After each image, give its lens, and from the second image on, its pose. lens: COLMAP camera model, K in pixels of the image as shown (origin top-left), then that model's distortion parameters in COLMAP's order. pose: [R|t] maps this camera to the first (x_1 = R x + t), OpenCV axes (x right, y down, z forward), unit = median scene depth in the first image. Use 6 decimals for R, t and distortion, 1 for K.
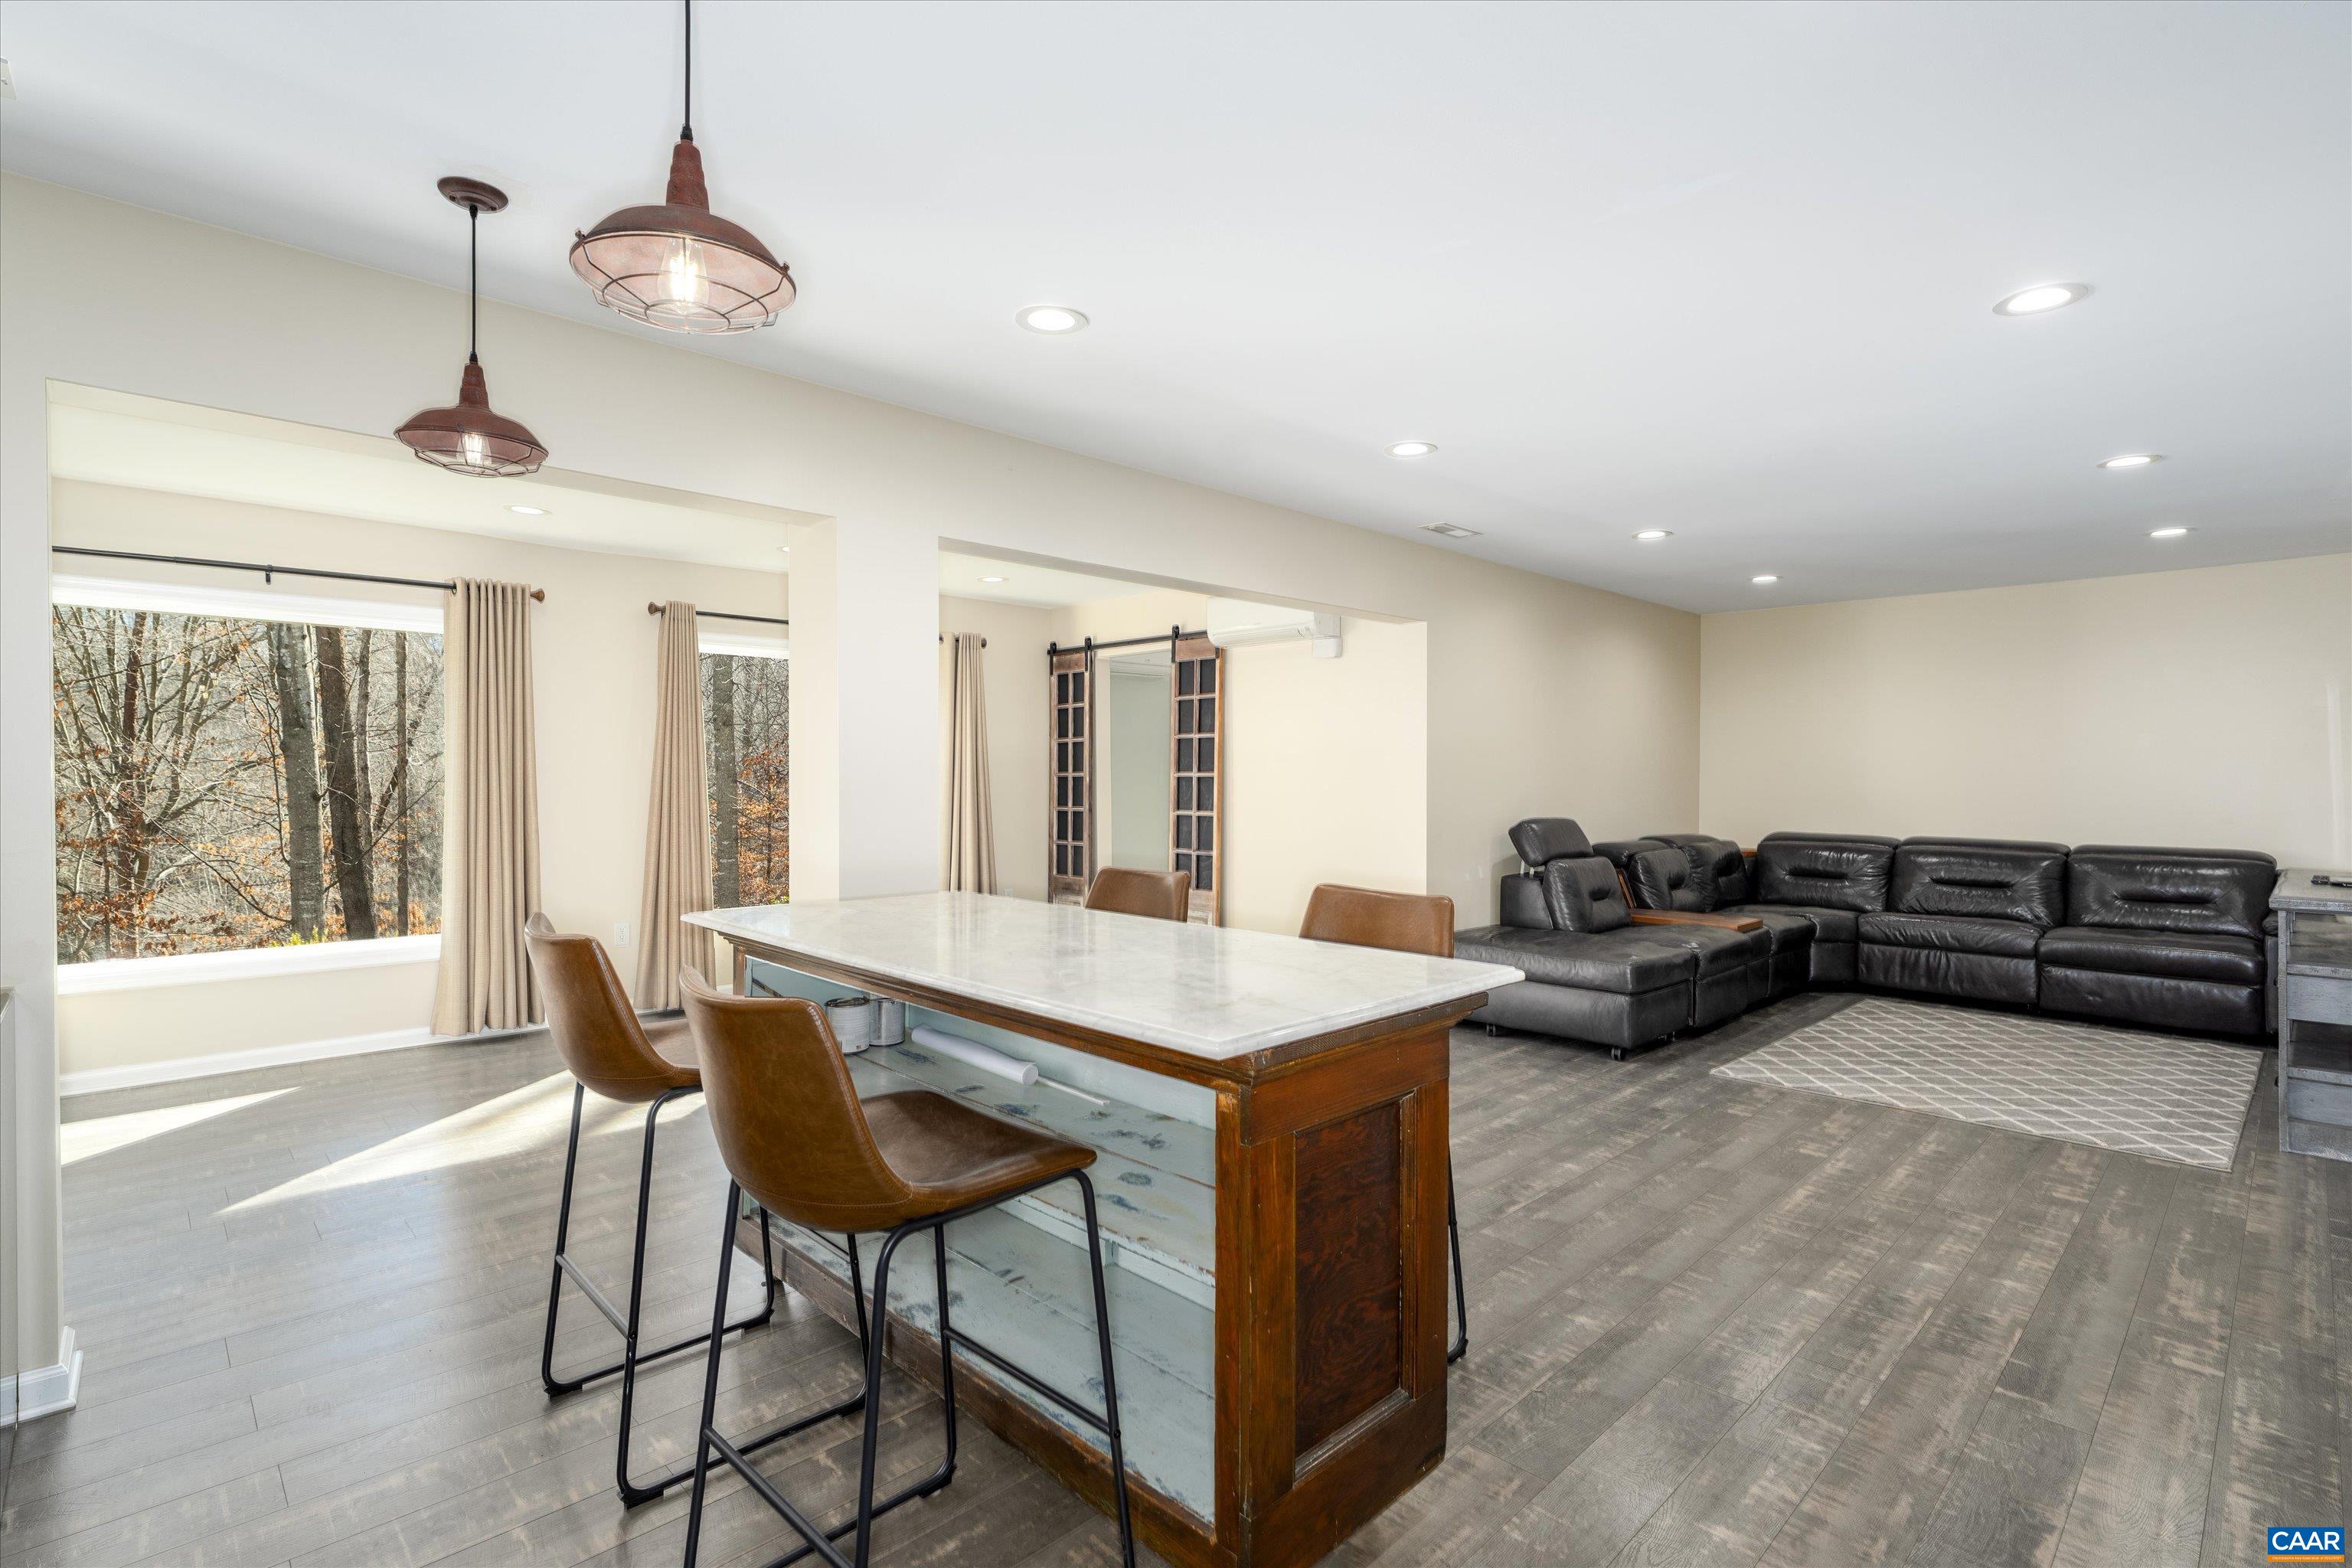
lens RADIAL K [[1148.2, 0, 1176.7], [0, 1148.2, 779.7], [0, 0, 1]] dist [-0.000281, -0.000015]
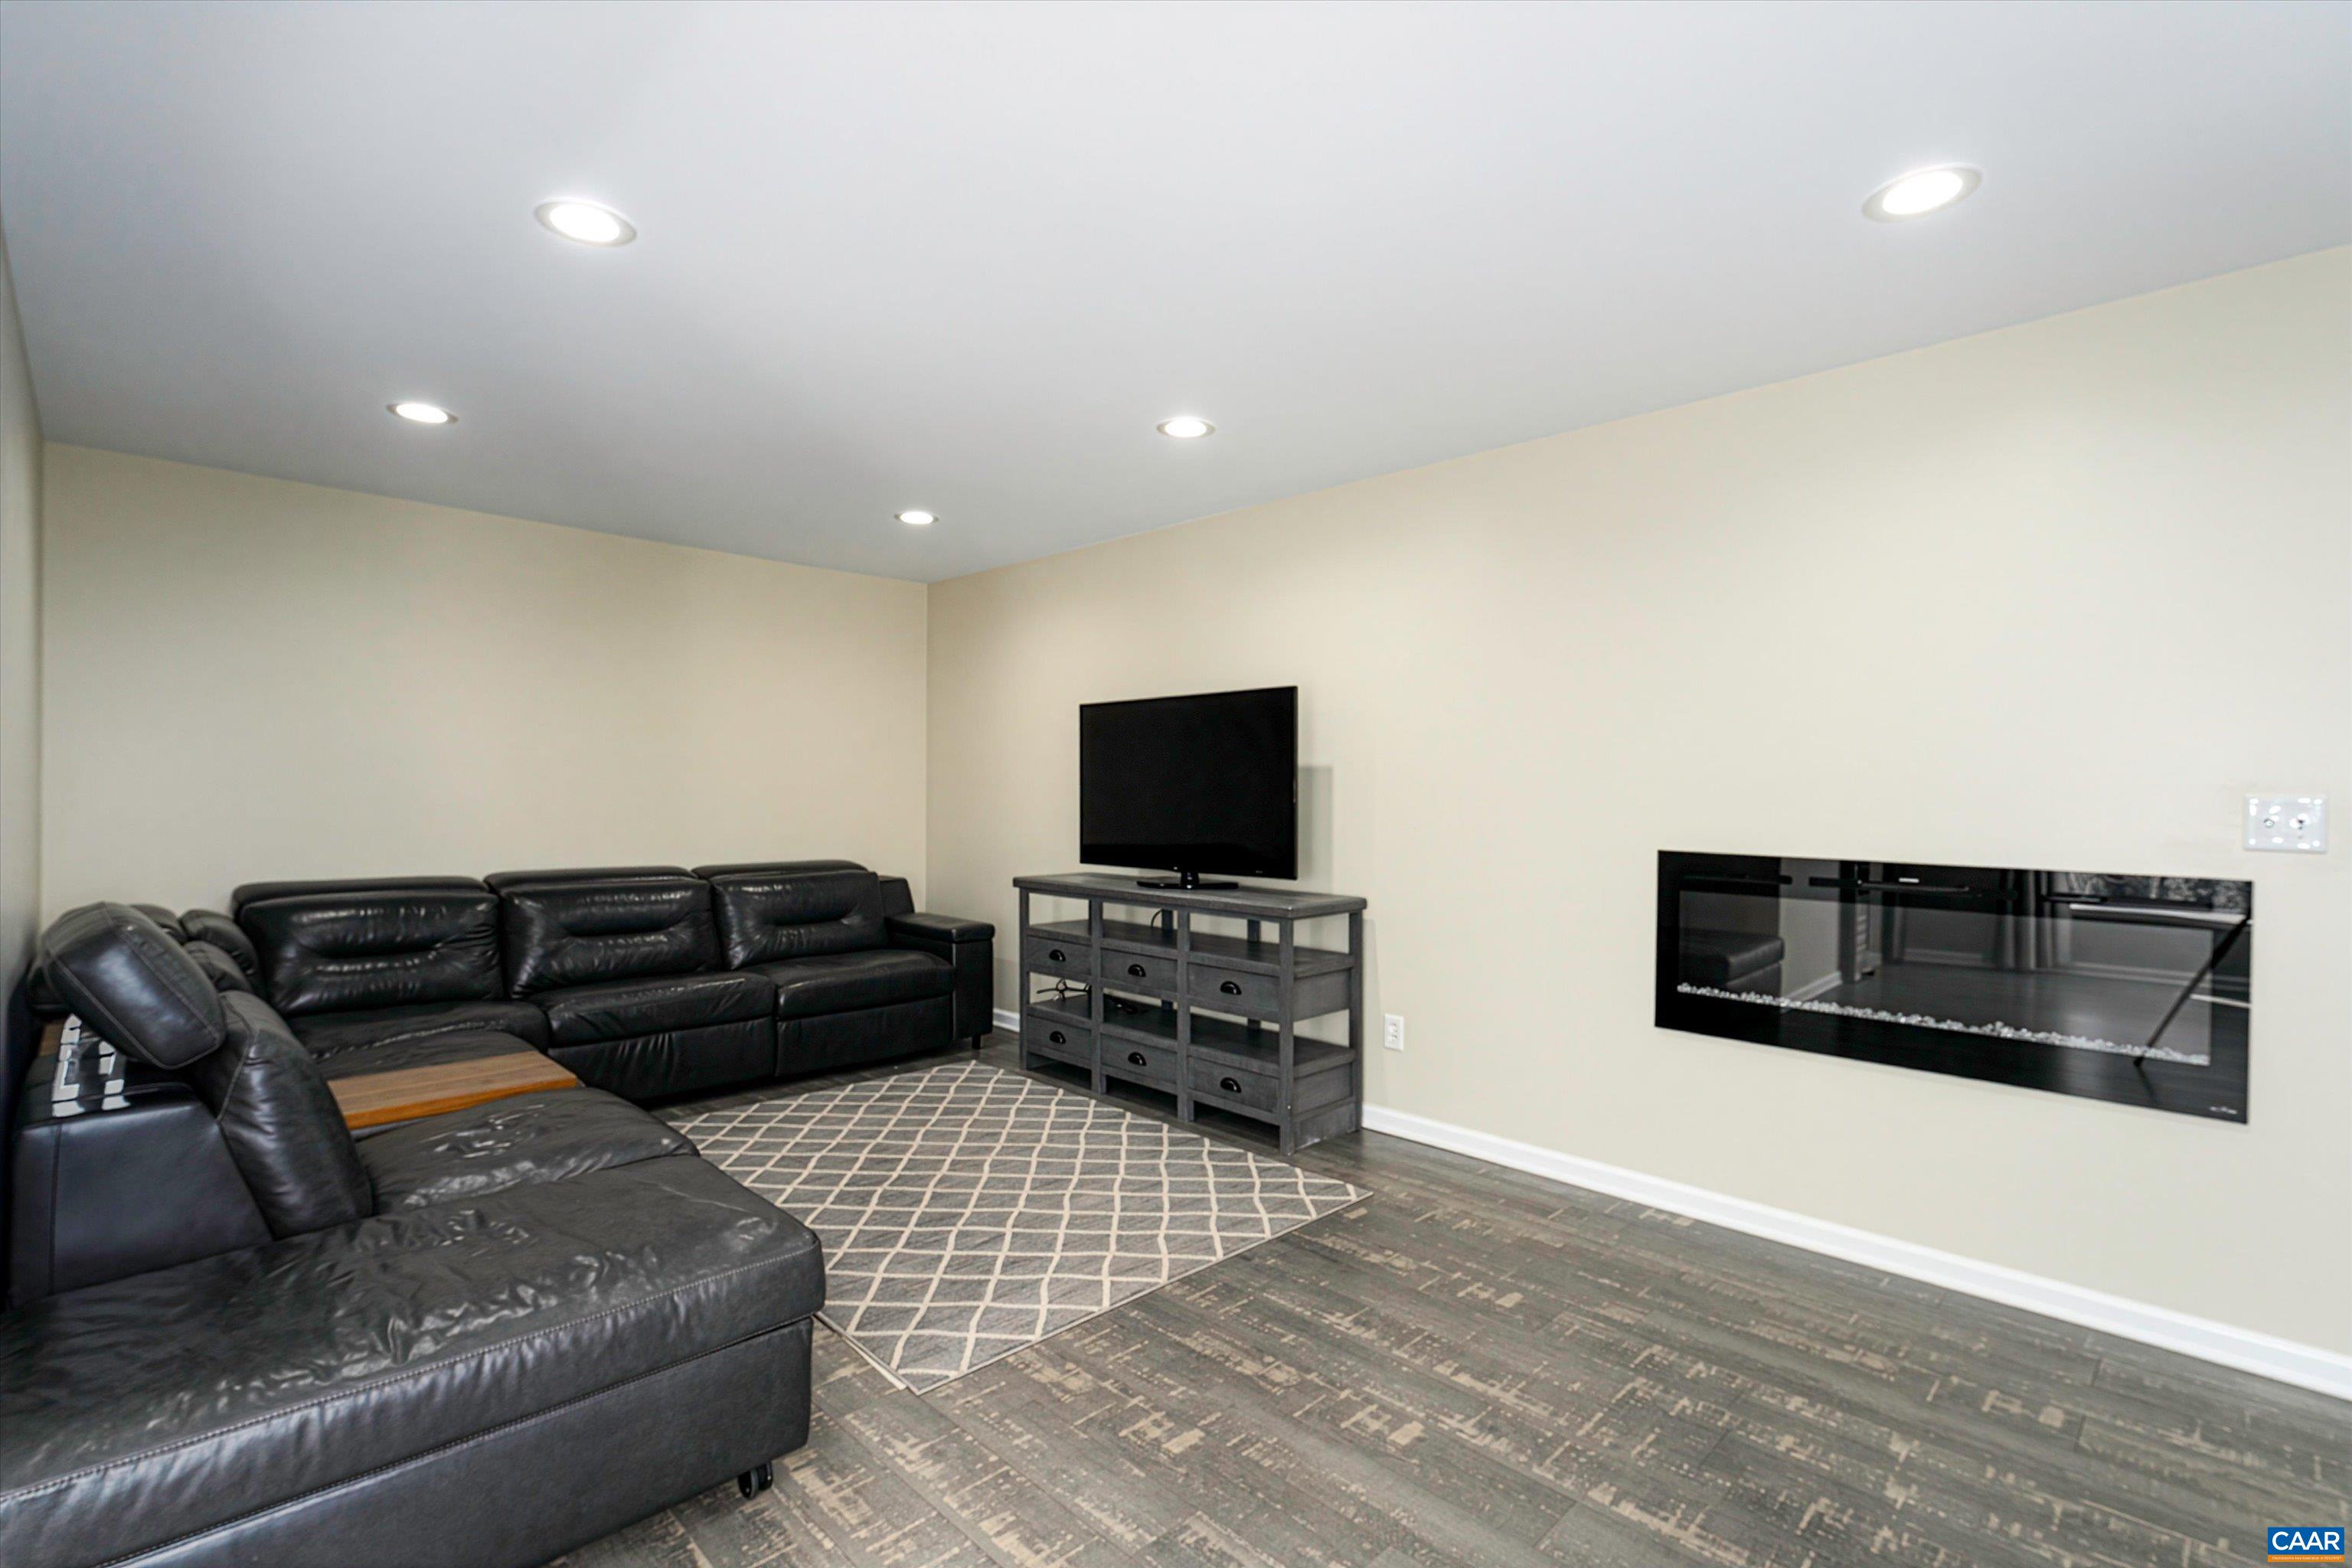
lens RADIAL K [[1073.0, 0, 1176.7], [0, 1073.0, 796.8], [0, 0, 1]] dist [-0.001117, -0.000549]
pose [[-0.007911, 0.005657, 0.999953, 0.021781], [0.001762, 0.999983, -0.005643, 0.012957], [-0.999967, 0.001717, -0.007921, 1.167923]]
